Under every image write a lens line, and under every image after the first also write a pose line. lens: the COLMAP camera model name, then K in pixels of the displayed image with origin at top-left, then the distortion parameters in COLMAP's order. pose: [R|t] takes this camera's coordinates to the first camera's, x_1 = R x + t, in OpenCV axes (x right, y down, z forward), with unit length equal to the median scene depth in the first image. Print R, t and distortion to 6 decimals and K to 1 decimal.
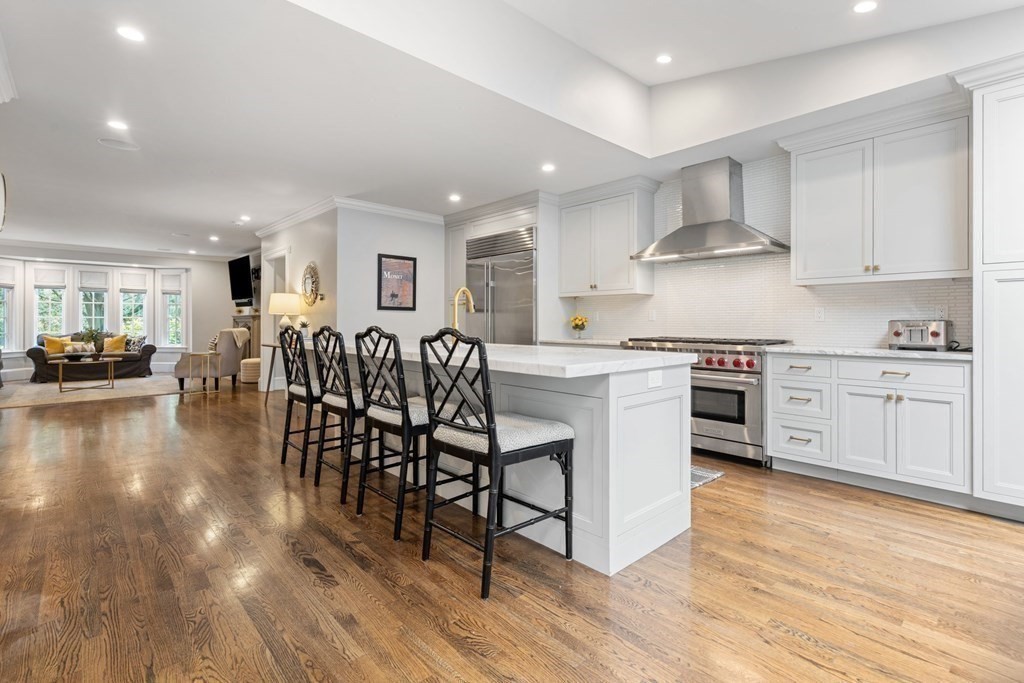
lens RADIAL K [[467.4, 0, 514.9], [0, 467.4, 346.0], [0, 0, 1]] dist [-0.001196, 0.000001]
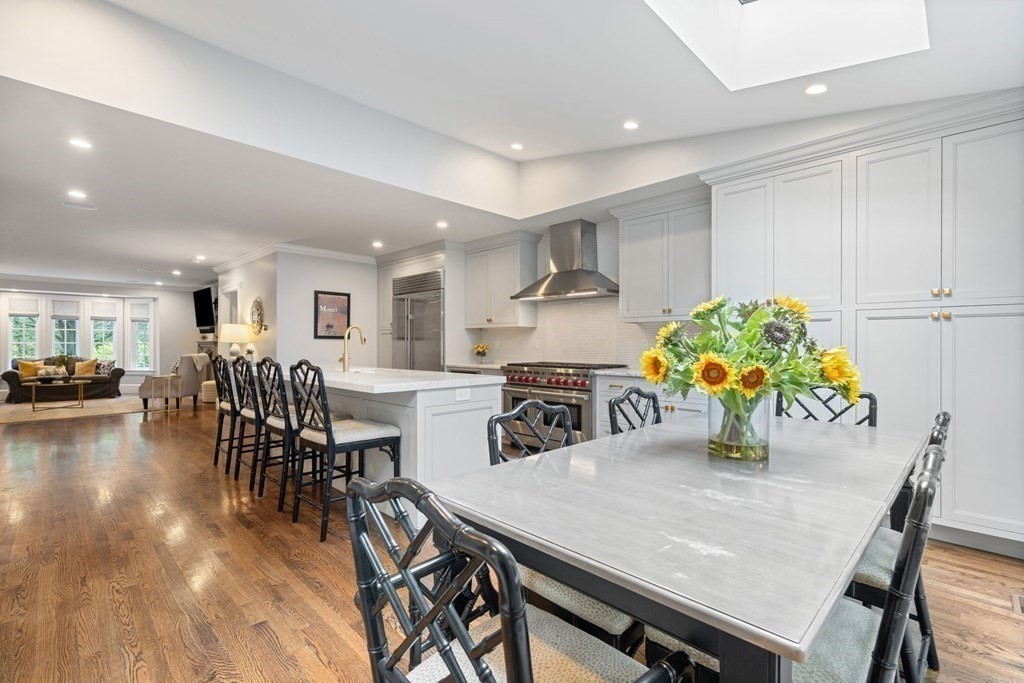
lens RADIAL K [[455.5, 0, 512.3], [0, 455.5, 368.7], [0, 0, 1]] dist [0.000539, -0.000367]
pose [[0.999408, -0.002388, 0.034308, 0.148520], [0.002279, 0.999992, 0.003224, -0.004429], [-0.034315, -0.003144, 0.999406, -0.141604]]
